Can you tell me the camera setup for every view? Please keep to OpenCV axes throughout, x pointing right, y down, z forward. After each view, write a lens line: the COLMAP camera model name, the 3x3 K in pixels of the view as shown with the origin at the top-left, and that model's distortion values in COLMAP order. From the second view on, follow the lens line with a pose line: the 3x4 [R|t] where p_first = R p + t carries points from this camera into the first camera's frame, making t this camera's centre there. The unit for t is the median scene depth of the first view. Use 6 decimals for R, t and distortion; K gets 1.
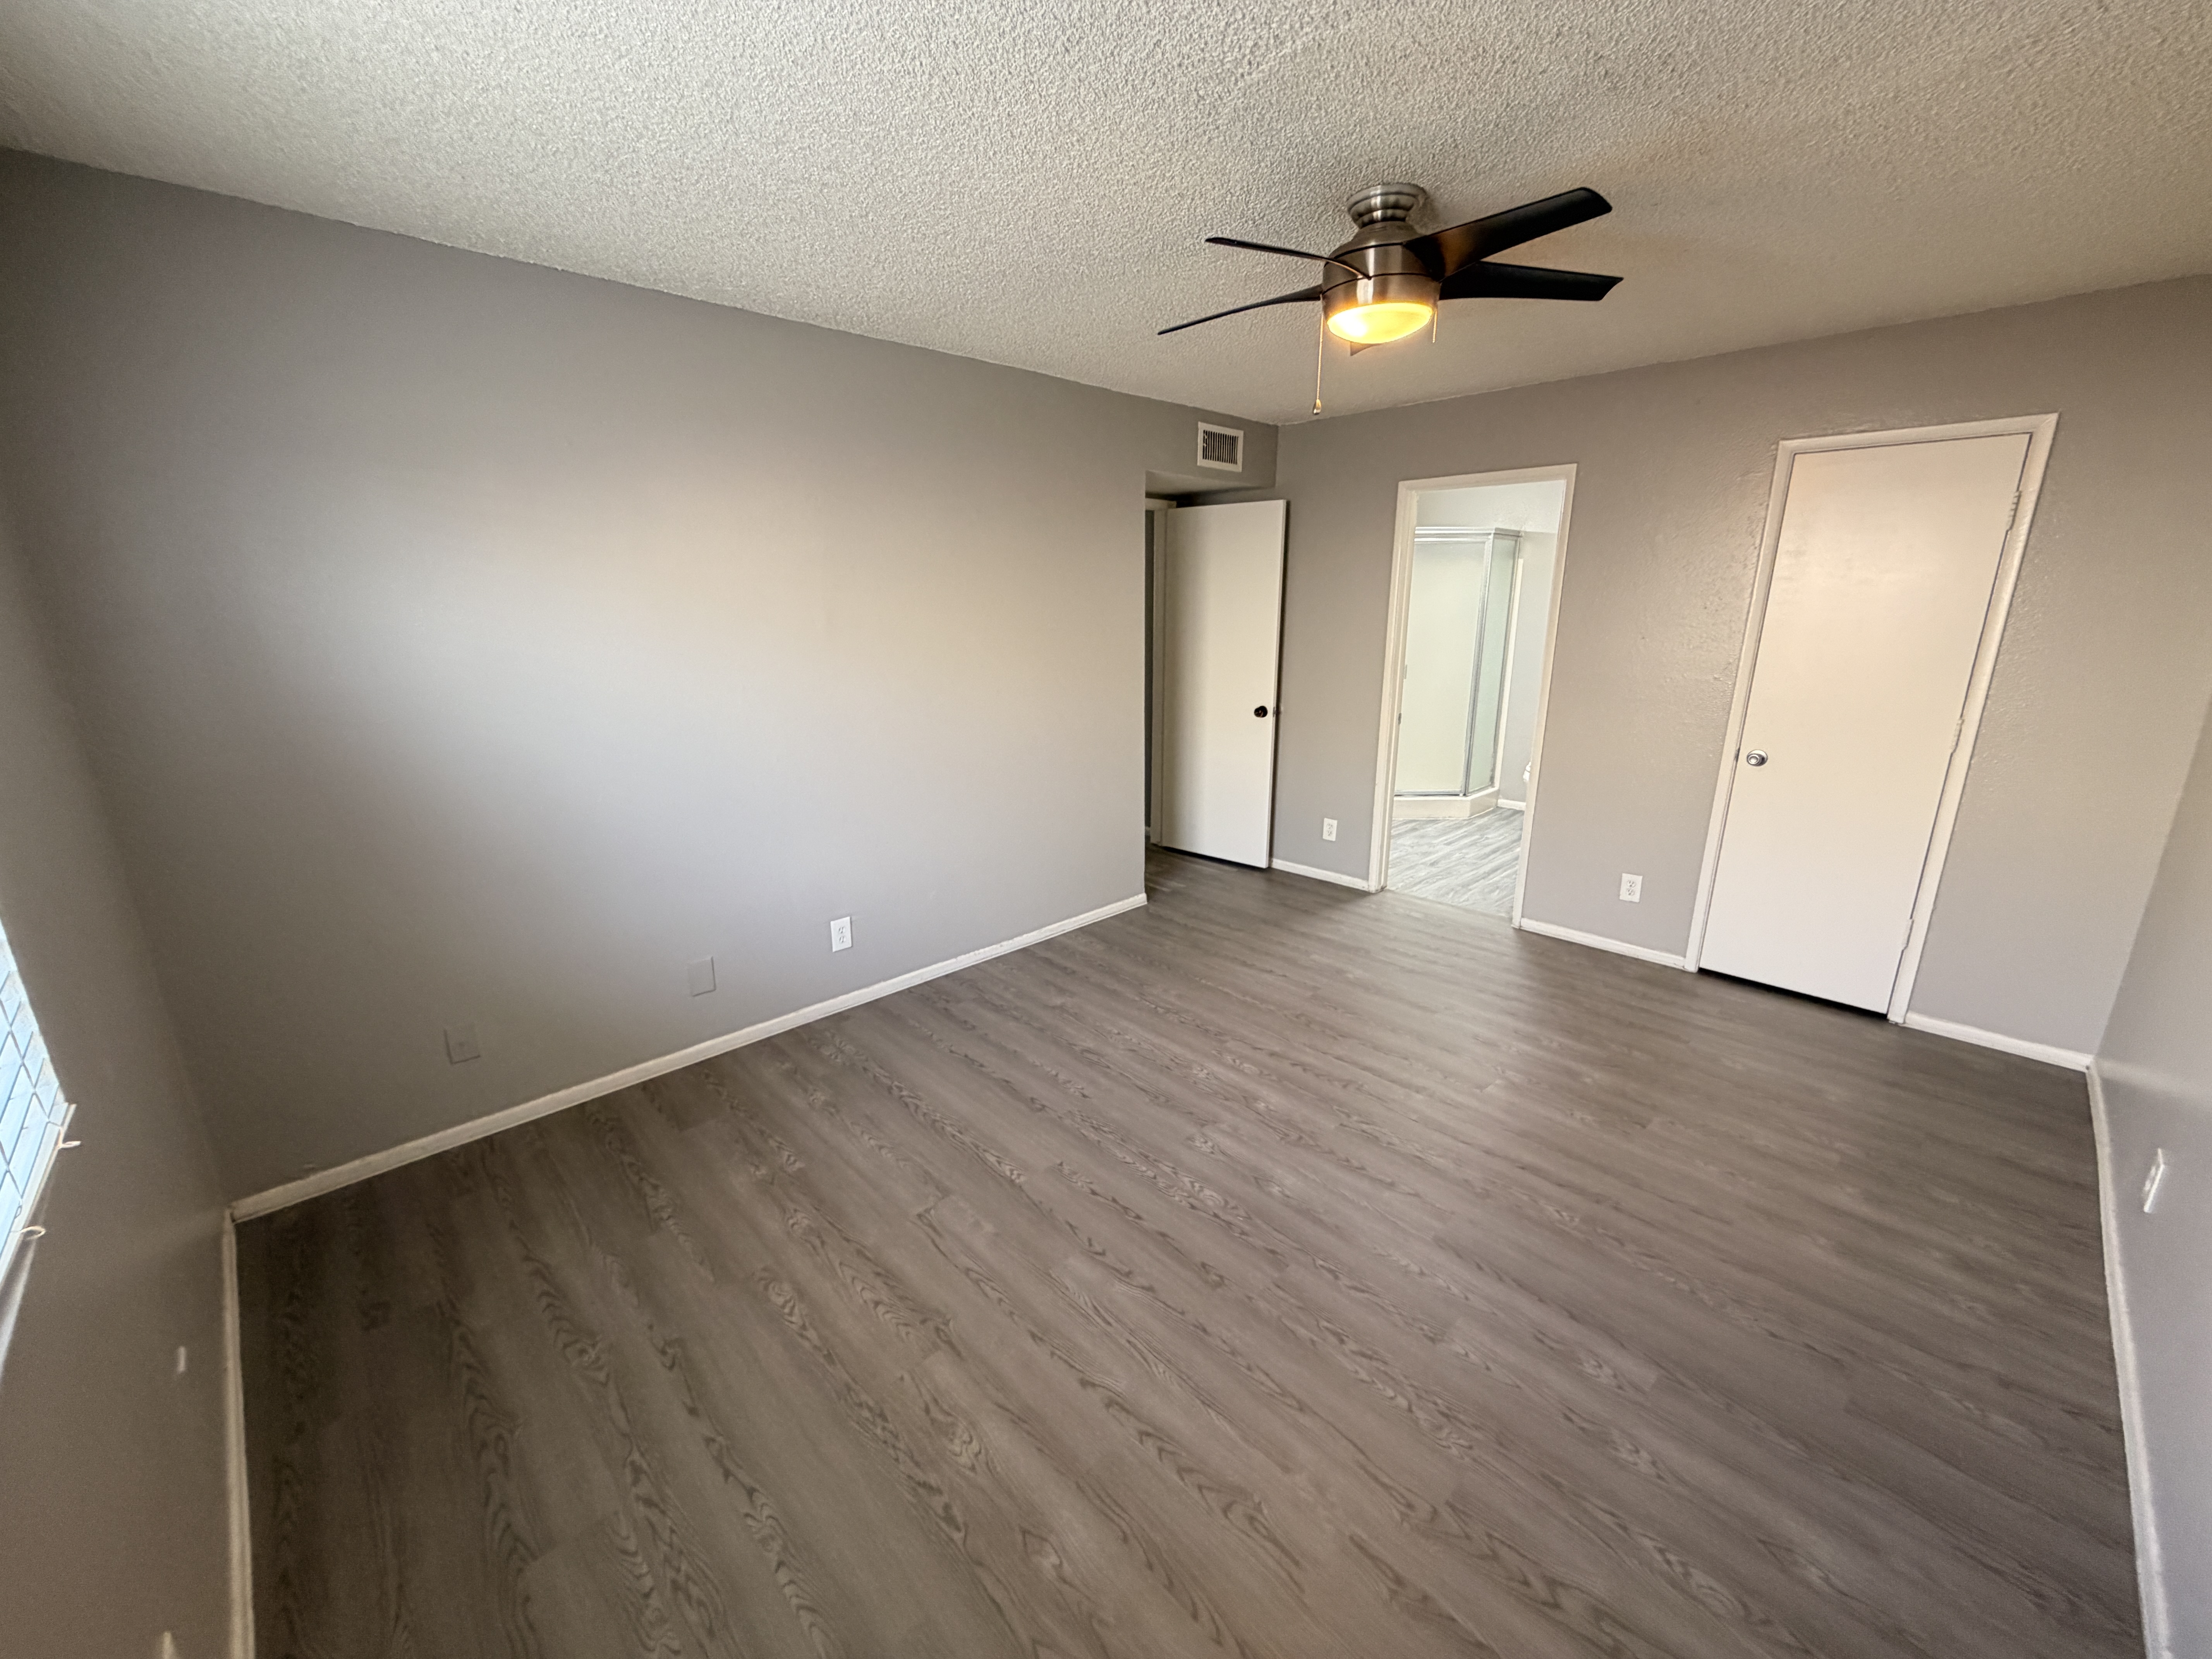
lens RADIAL K [[880.4, 0, 1094.8], [0, 880.4, 832.4], [0, 0, 1]] dist [-0.000831, 0.000257]
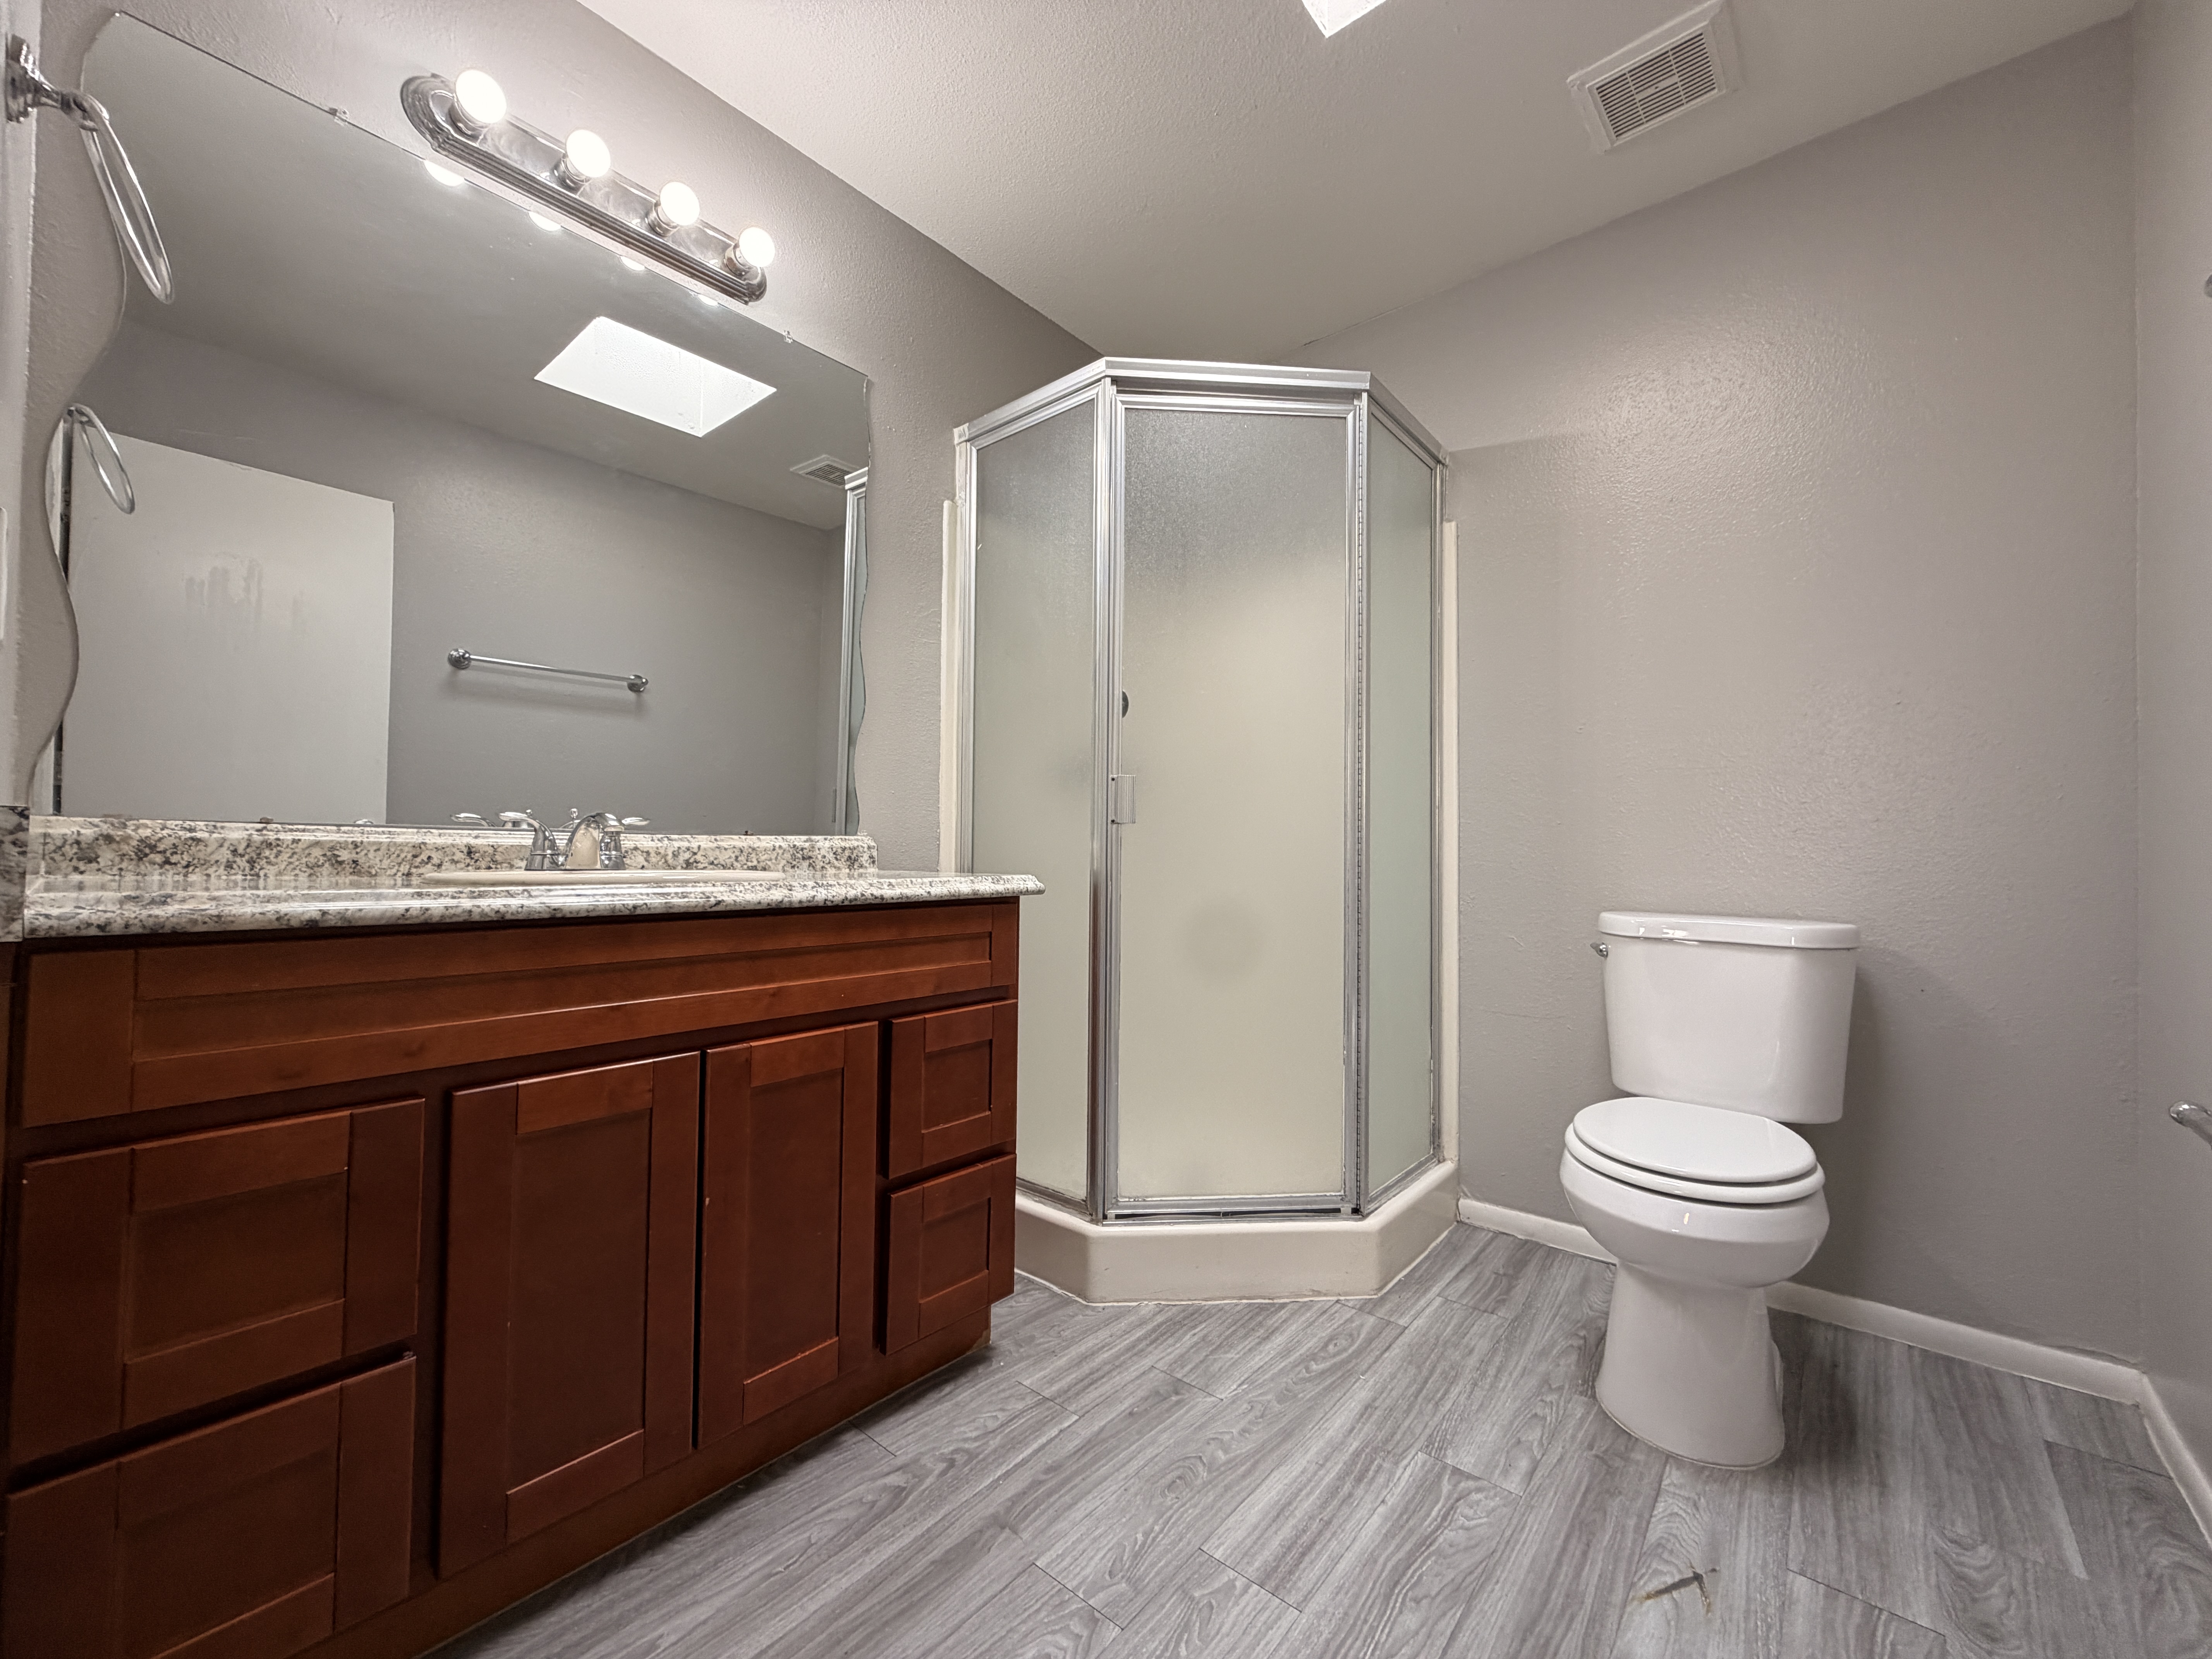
lens RADIAL K [[880.4, 0, 1094.8], [0, 880.4, 832.4], [0, 0, 1]] dist [-0.000831, 0.000257]
pose [[0.996130, 0.023007, 0.084822, 0.629892], [0.002127, 0.958532, -0.284979, -0.168909], [-0.087861, 0.284056, 0.954774, 1.424409]]
